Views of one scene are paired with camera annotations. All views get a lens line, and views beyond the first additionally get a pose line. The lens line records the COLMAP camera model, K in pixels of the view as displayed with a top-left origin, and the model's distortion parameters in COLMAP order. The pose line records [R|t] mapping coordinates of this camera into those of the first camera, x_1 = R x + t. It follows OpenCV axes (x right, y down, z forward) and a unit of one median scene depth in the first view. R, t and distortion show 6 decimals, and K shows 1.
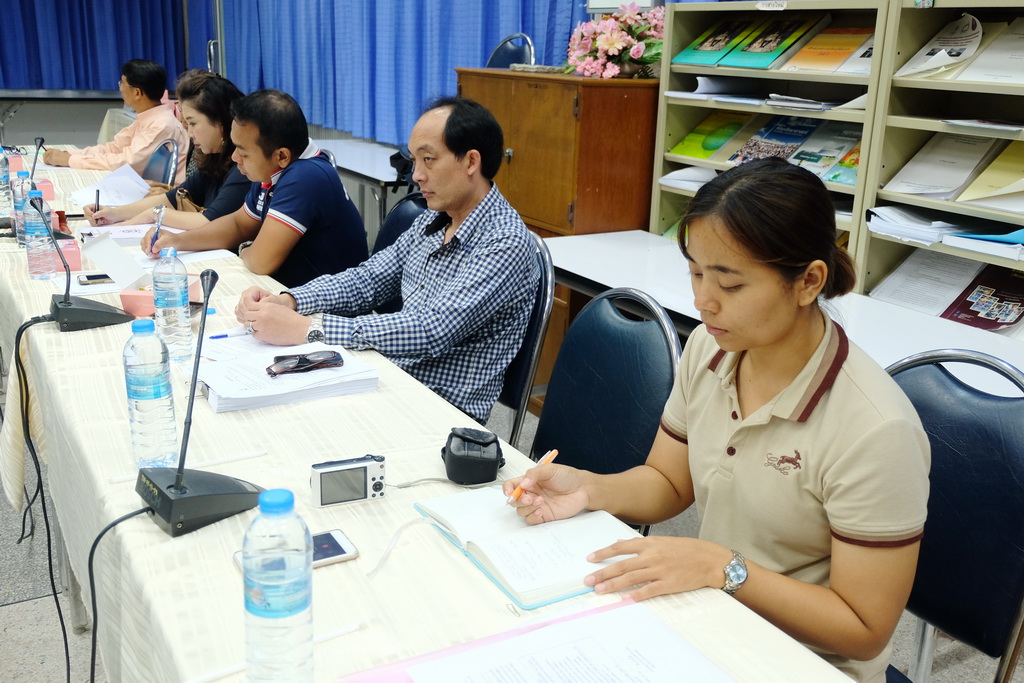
lens RADIAL K [[973.4, 0, 539.1], [0, 973.4, 315.1], [0, 0, 1]] dist [0.025913, 0.000000]
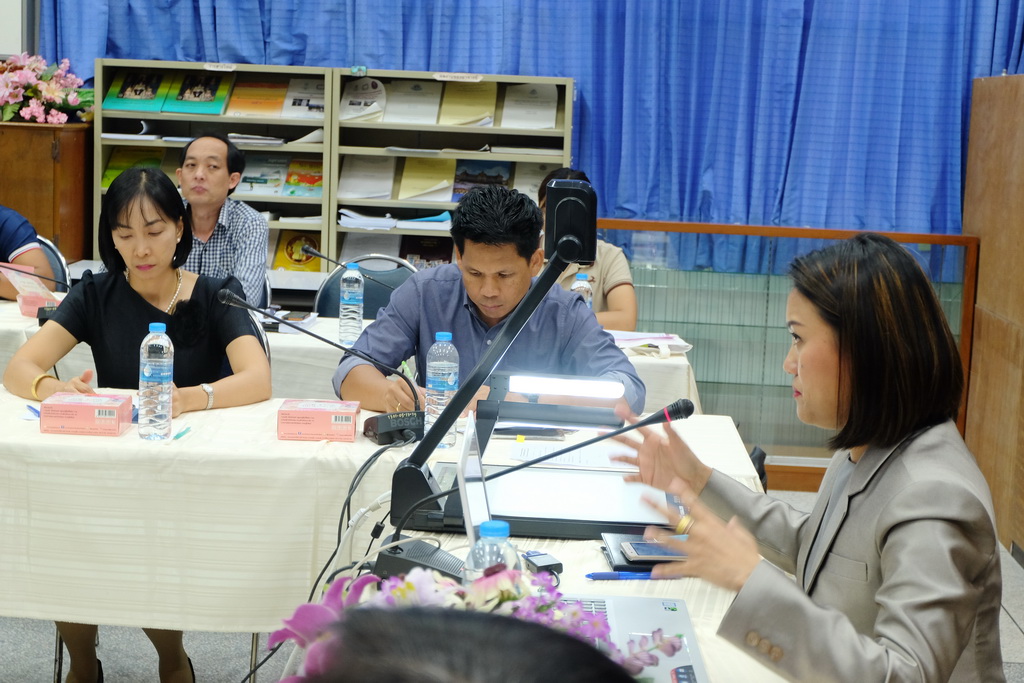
lens RADIAL K [[1789.1, 0, 559.6], [0, 1789.1, 318.4], [0, 0, 1]] dist [-0.040507, 0.000000]
pose [[0.567116, -0.117531, 0.815209, -1.448058], [0.200003, 0.979793, 0.002123, 0.091853], [-0.798986, 0.161840, 0.579163, -0.659737]]
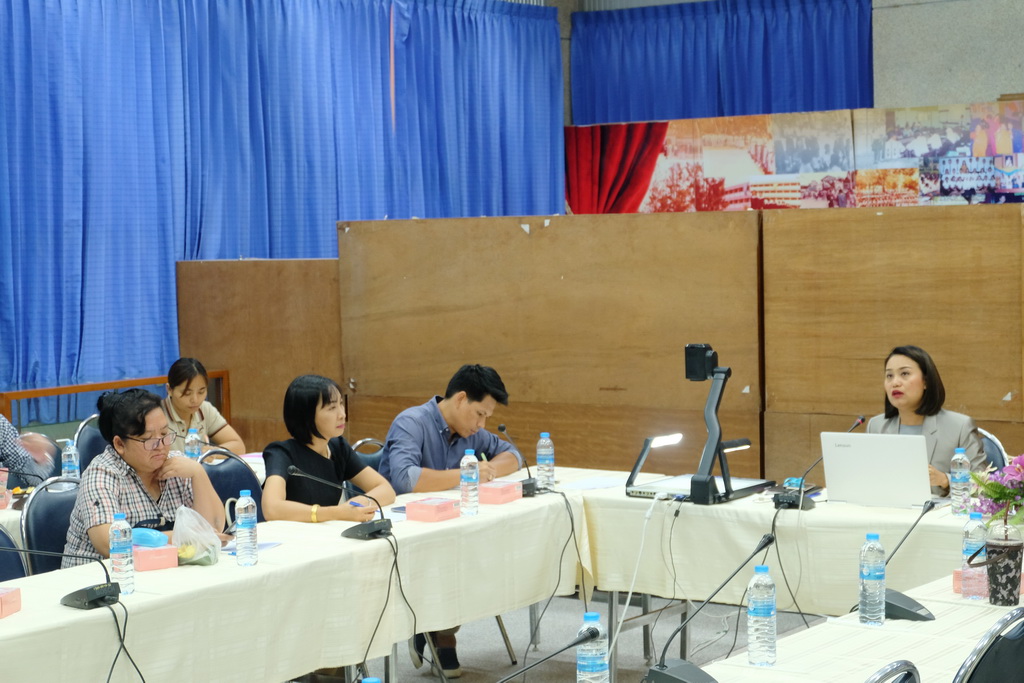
lens RADIAL K [[1937.4, 0, 522.0], [0, 1937.4, 339.5], [0, 0, 1]] dist [0.028894, 0.000000]
pose [[-0.379792, -0.084232, 0.921229, -2.771133], [0.254318, 0.947967, 0.191523, -0.498749], [-0.889427, 0.307024, -0.338609, 0.925422]]
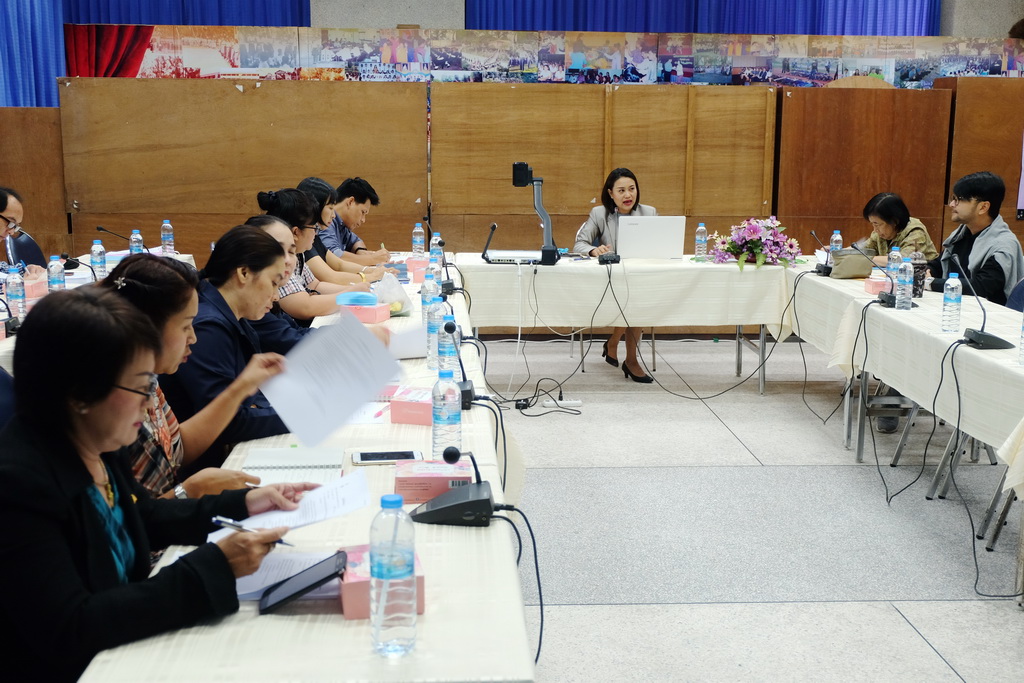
lens RADIAL K [[1165.9, 0, 510.6], [0, 1165.9, 340.8], [0, 0, 1]] dist [-0.002467, 0.000000]
pose [[-0.875022, -0.133044, 0.465441, -1.692554], [0.086086, 0.903398, 0.420073, -0.604785], [-0.476366, 0.407642, -0.779040, 1.799215]]
